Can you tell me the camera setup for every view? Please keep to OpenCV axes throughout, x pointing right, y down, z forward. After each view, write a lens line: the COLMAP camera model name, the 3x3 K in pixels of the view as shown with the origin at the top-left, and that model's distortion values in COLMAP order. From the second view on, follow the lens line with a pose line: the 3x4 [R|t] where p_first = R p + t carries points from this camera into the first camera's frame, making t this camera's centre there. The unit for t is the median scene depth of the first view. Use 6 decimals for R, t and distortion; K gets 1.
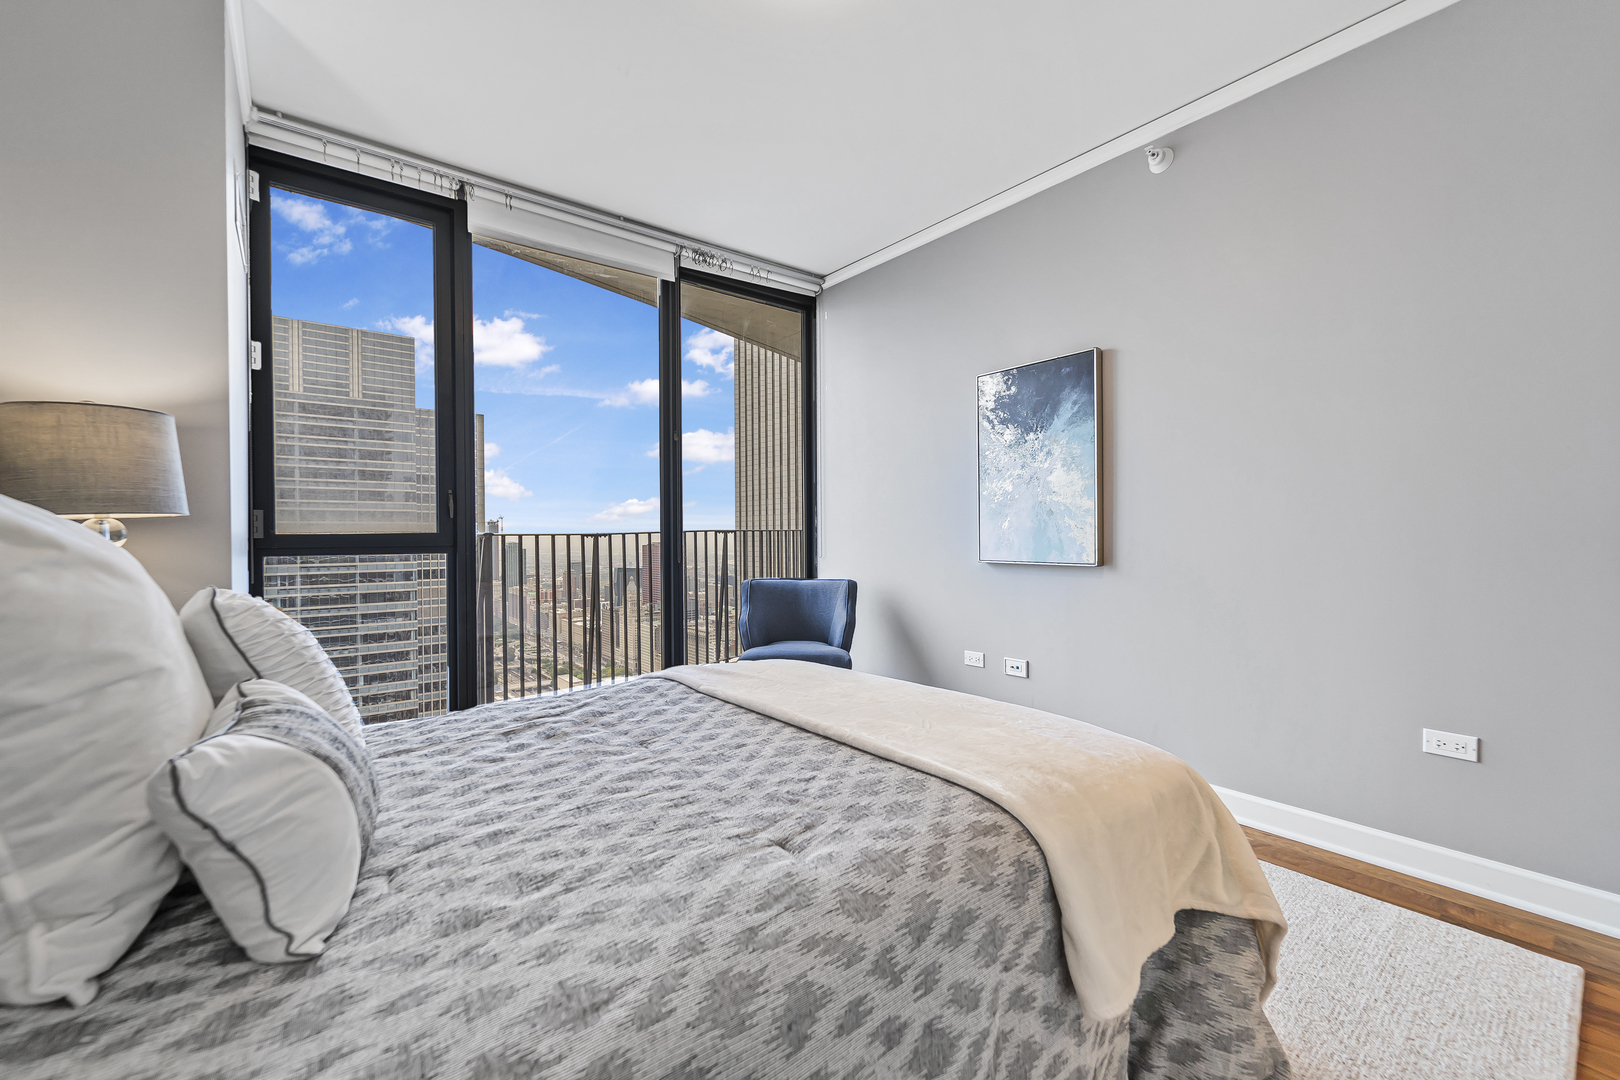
lens RADIAL K [[656.3, 0, 810.0], [0, 656.3, 540.0], [0, 0, 1]] dist [0.000740, 0.000046]
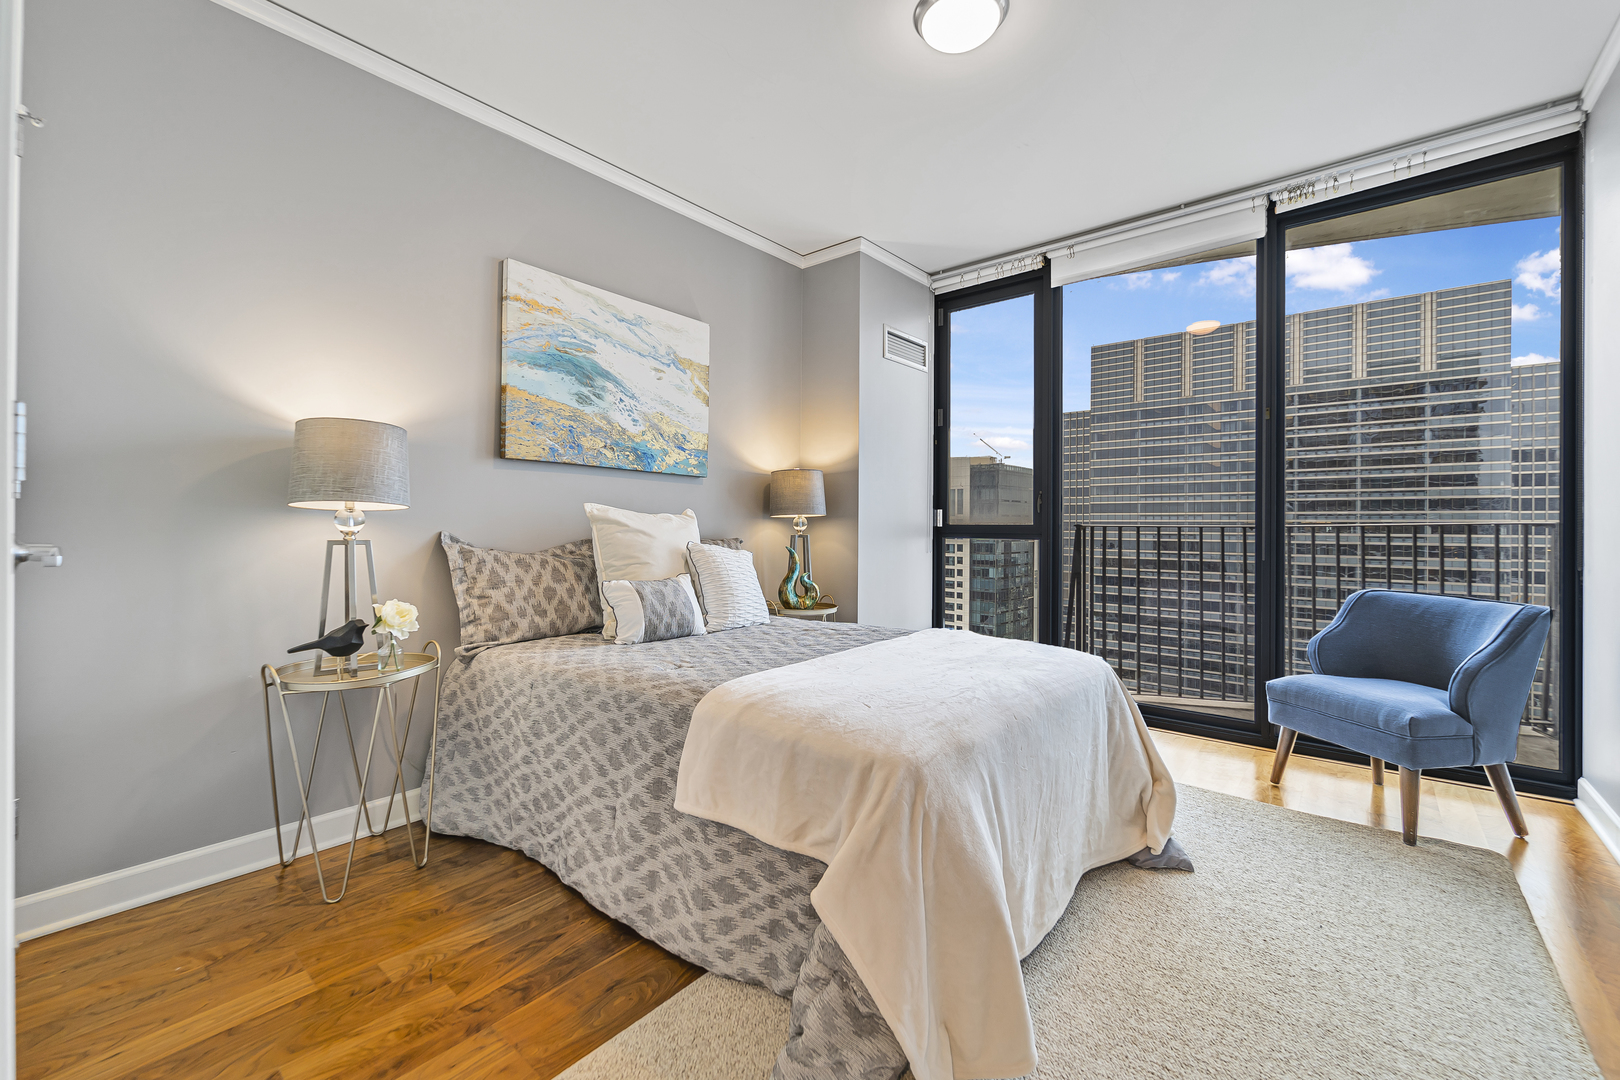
lens RADIAL K [[665.7, 0, 808.1], [0, 665.7, 522.5], [0, 0, 1]] dist [-0.000464, -0.000478]
pose [[0.199235, 0.004225, -0.979943, 0.638470], [-0.015962, 0.999872, 0.001065, -0.008625], [0.979822, 0.015430, 0.199277, 0.284427]]
